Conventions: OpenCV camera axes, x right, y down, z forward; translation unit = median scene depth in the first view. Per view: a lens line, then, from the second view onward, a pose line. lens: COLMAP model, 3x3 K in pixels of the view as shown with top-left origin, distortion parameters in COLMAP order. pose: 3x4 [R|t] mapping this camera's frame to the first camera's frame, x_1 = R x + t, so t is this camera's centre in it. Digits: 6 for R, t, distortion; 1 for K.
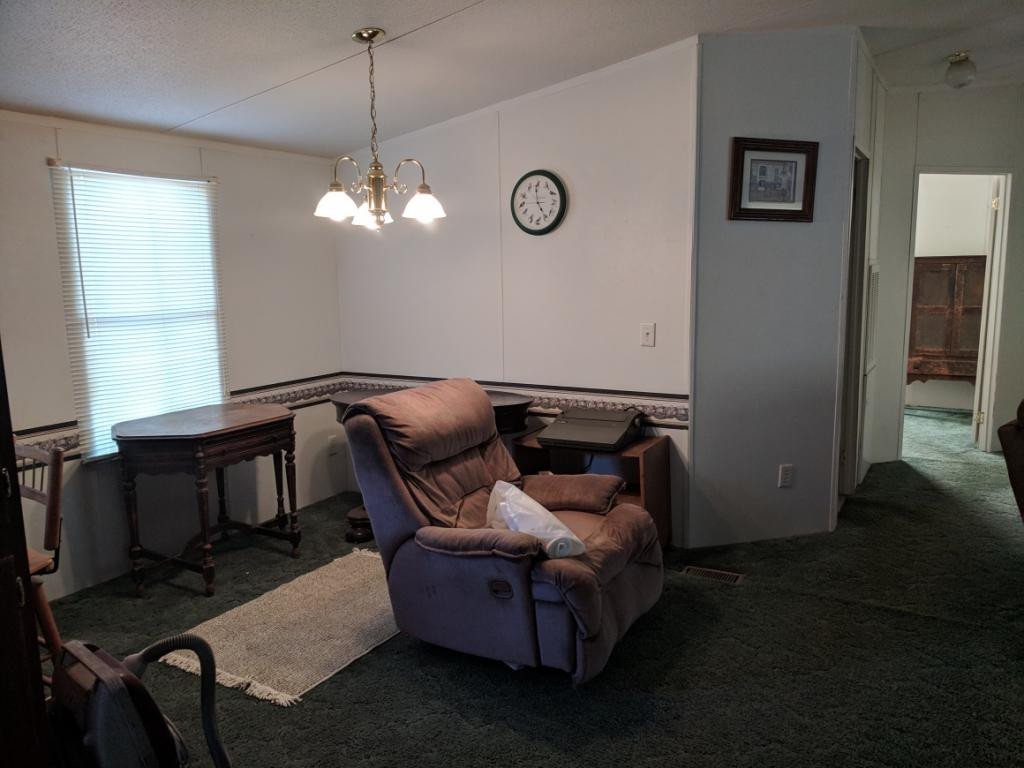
lens RADIAL K [[765.8, 0, 516.0], [0, 765.8, 385.5], [0, 0, 1]] dist [0.005721, 0.004408]
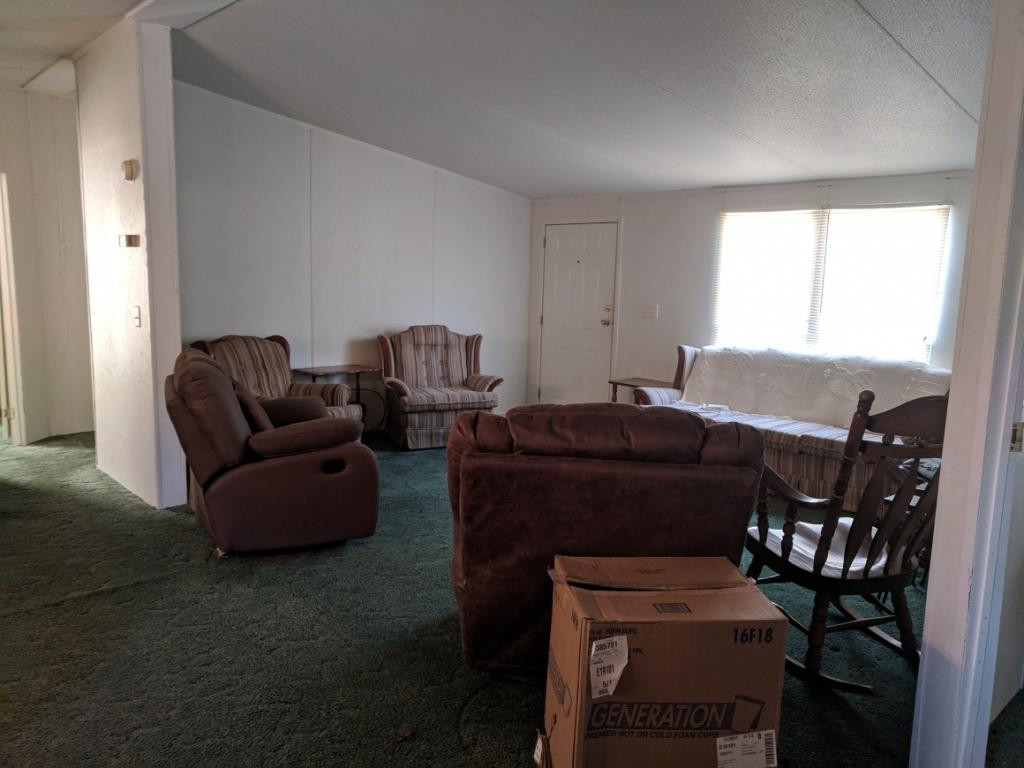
lens RADIAL K [[765.8, 0, 516.0], [0, 765.8, 385.5], [0, 0, 1]] dist [0.005721, 0.004408]
pose [[0.271050, -0.117851, 0.955323, -0.315643], [0.116151, 0.989229, 0.089078, -0.013130], [-0.955532, 0.086817, 0.281819, 0.136940]]
